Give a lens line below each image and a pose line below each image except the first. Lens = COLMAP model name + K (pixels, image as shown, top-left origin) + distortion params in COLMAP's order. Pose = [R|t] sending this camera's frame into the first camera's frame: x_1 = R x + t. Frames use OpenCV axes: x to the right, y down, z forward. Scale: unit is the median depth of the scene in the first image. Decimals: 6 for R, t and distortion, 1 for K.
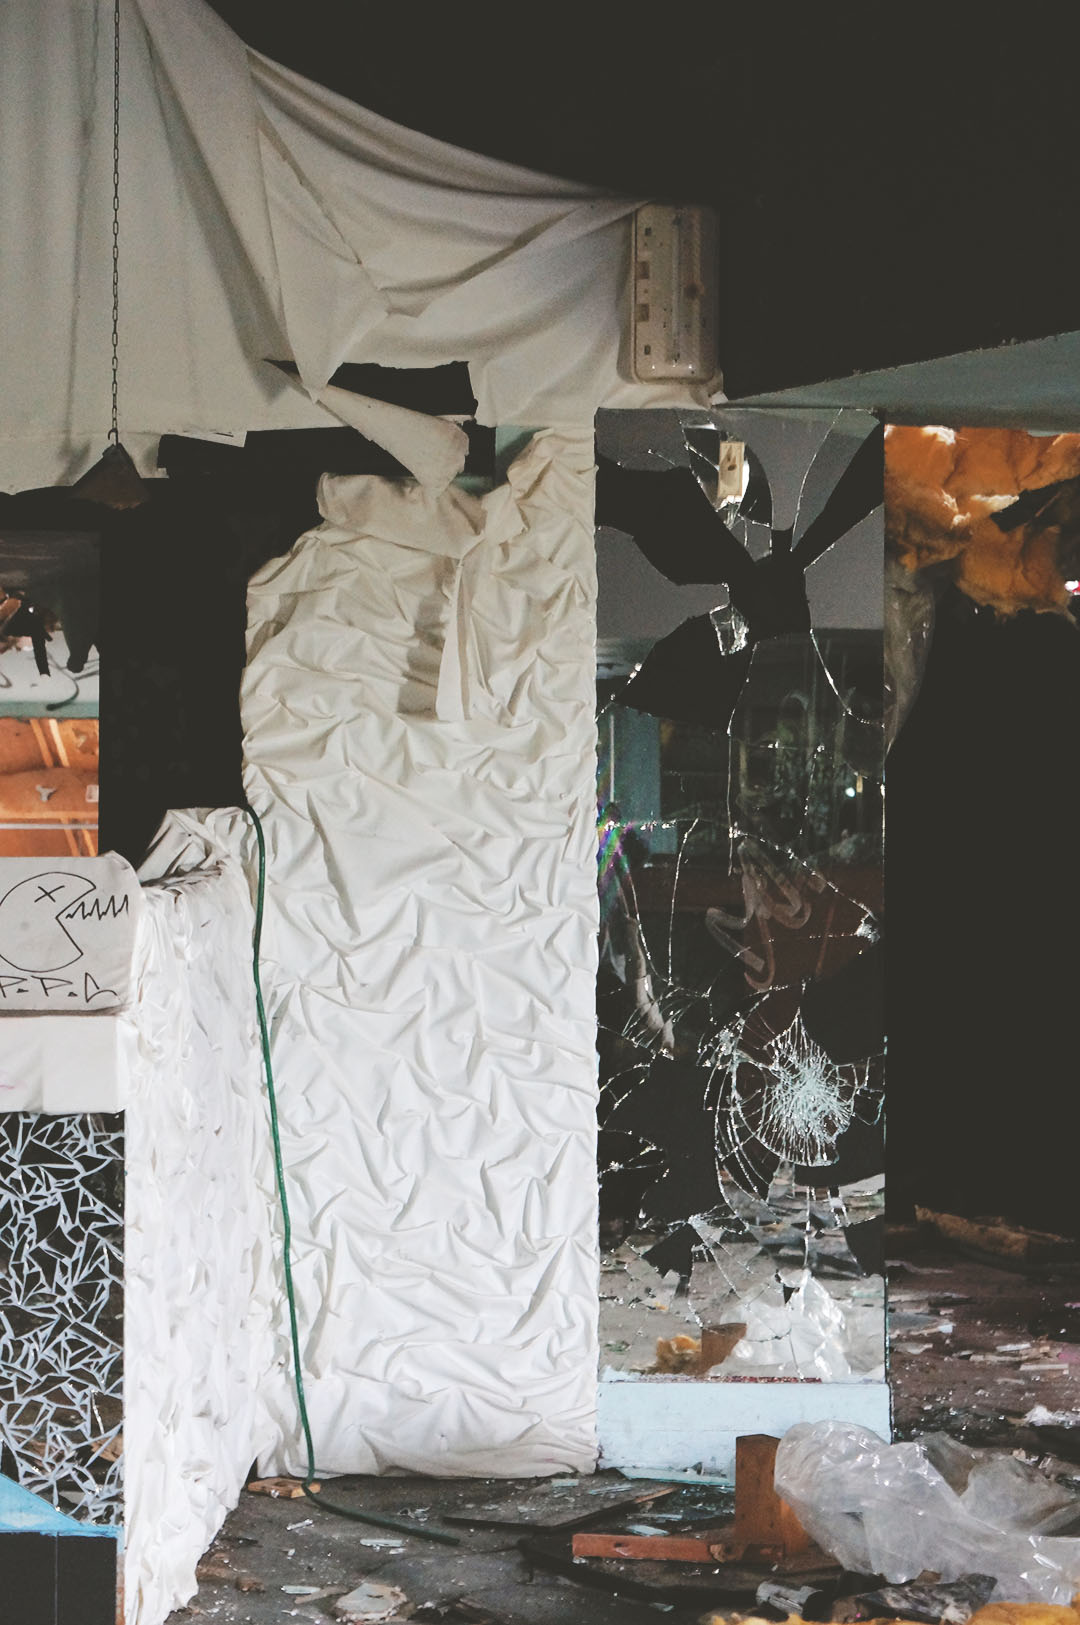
lens RADIAL K [[3460.5, 0, 540.0], [0, 3460.5, 812.5], [0, 0, 1]] dist [0.078308, -0.145834]
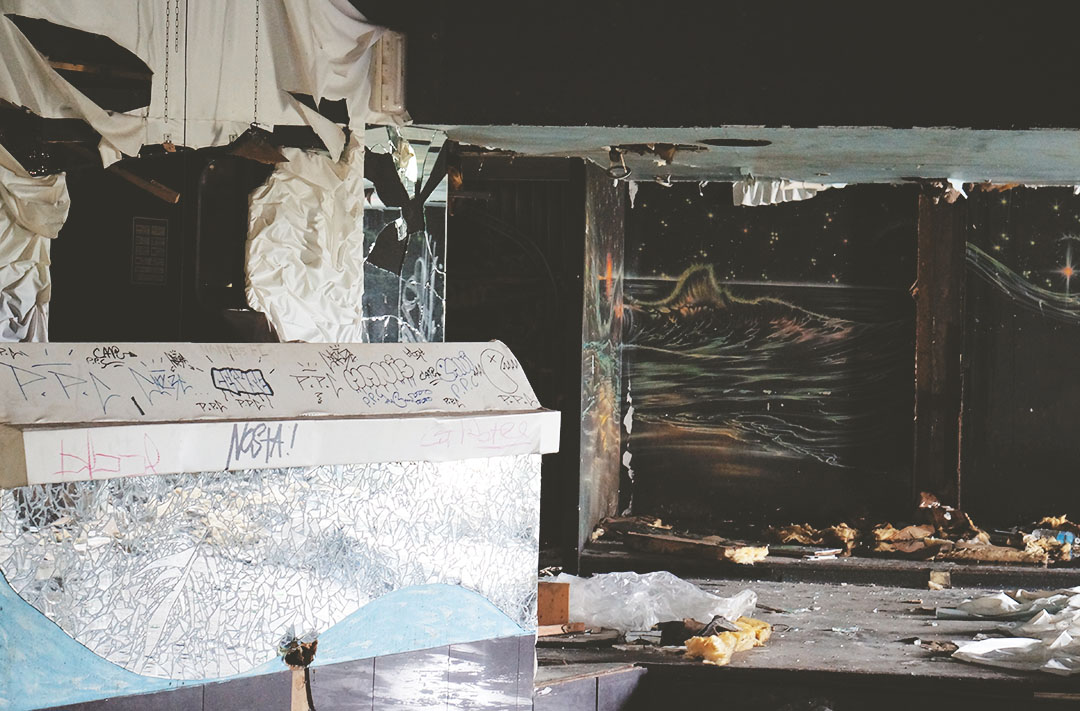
lens RADIAL K [[2345.7, 0, 540.0], [0, 2345.7, 355.5], [0, 0, 1]] dist [0.060134, -0.194340]
pose [[0.592323, -0.010234, 0.805635, -1.085181], [-0.025257, 0.999192, 0.031263, -0.021805], [-0.805304, -0.038865, 0.591586, 0.056252]]
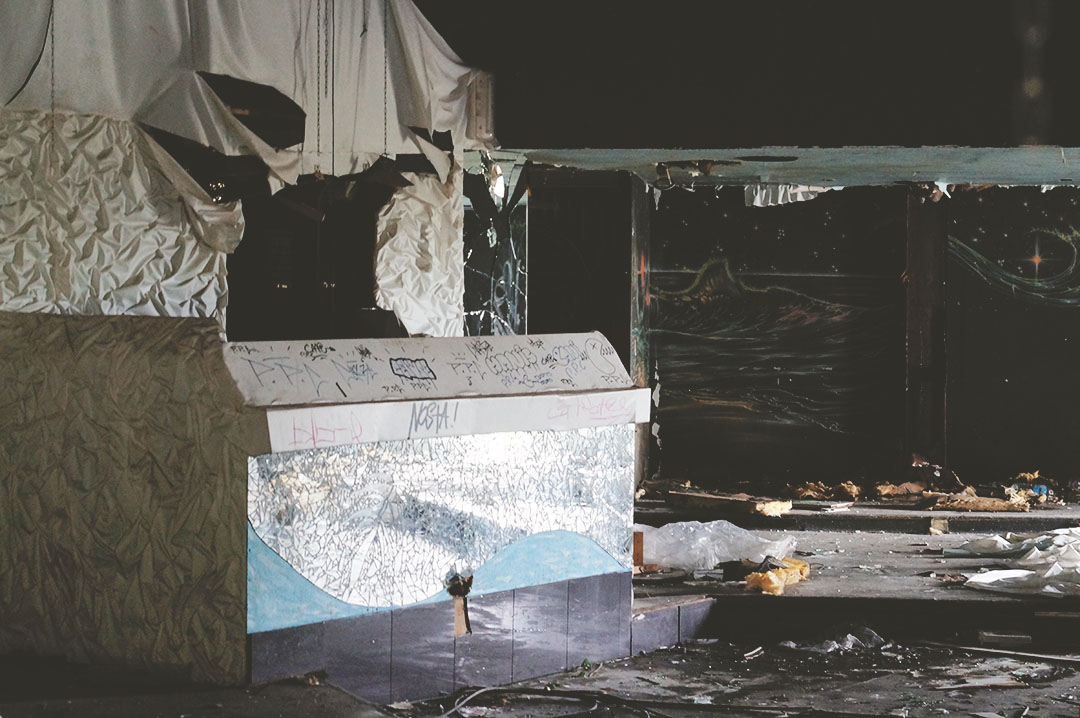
lens RADIAL K [[2286.3, 0, 540.0], [0, 2286.3, 359.0], [0, 0, 1]] dist [0.039645, -0.031857]
pose [[0.571213, -0.028811, 0.820296, -1.330267], [-0.009185, 0.999097, 0.041486, -0.033354], [-0.820750, -0.031232, 0.570433, -0.003545]]
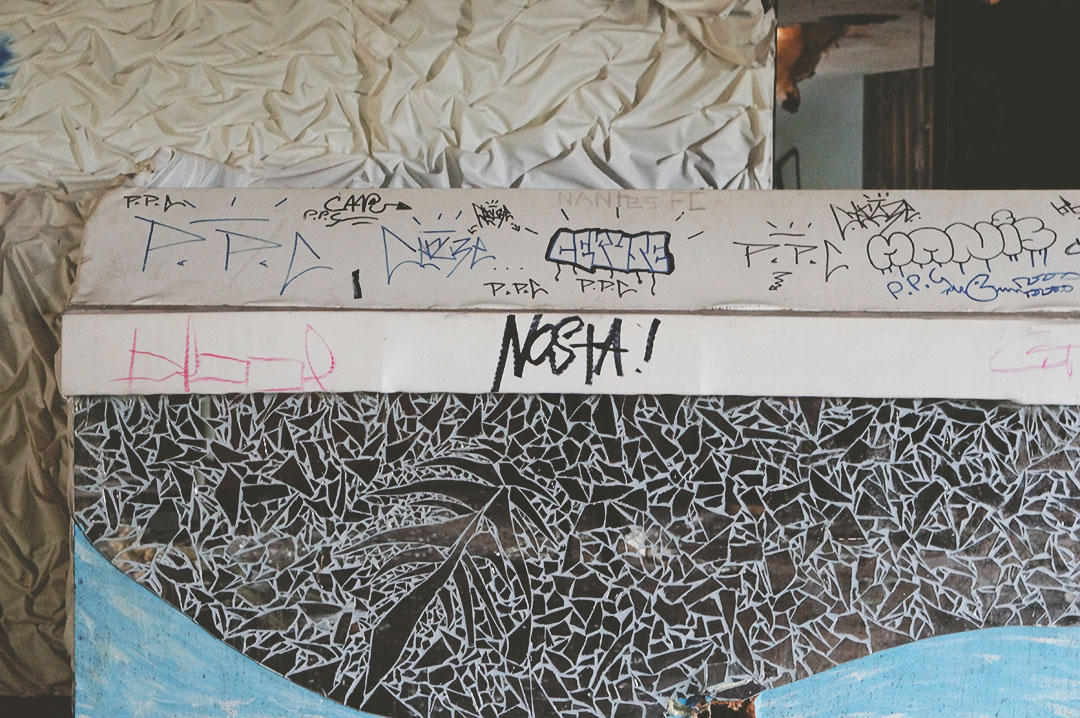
lens RADIAL K [[2299.9, 0, 540.0], [0, 2299.9, 359.0], [0, 0, 1]] dist [0.078308, -0.145834]
pose [[0.999716, -0.003616, 0.023538, -0.336506], [0.002527, 0.998931, 0.046148, 0.027587], [-0.023680, -0.046075, 0.998657, 0.168402]]
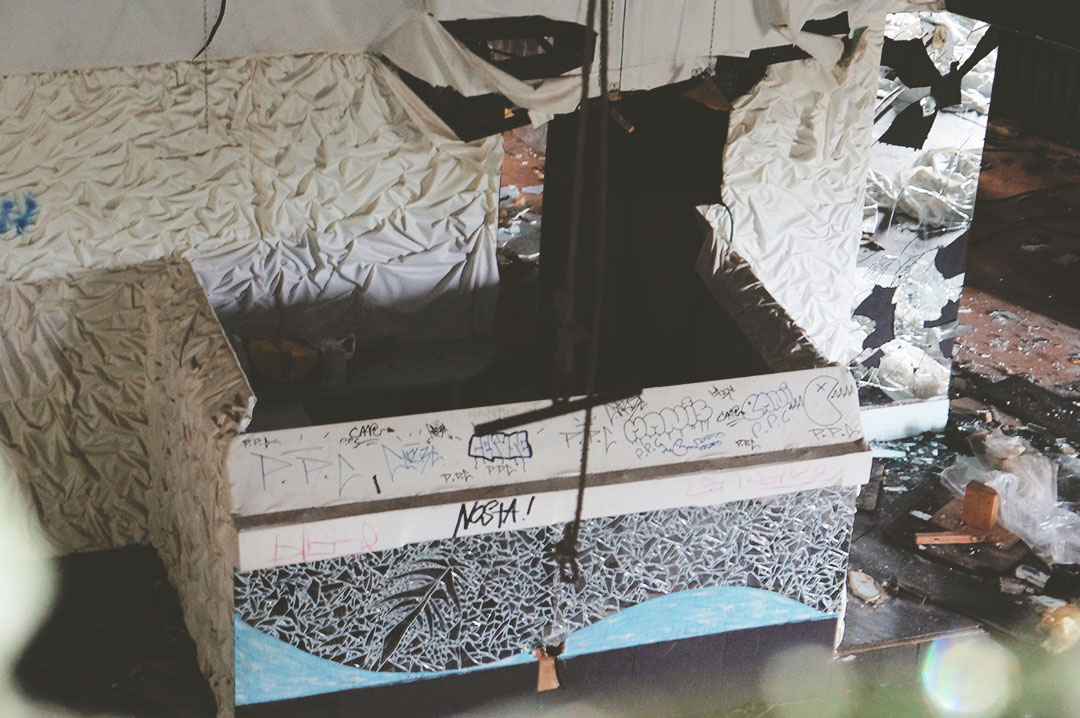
lens RADIAL K [[2286.3, 0, 540.0], [0, 2286.3, 359.0], [0, 0, 1]] dist [0.039645, -0.031857]
pose [[0.937029, -0.122200, 0.327177, -0.672142], [-0.048082, 0.882733, 0.467407, -0.579657], [-0.345927, -0.453705, 0.821271, -0.178827]]
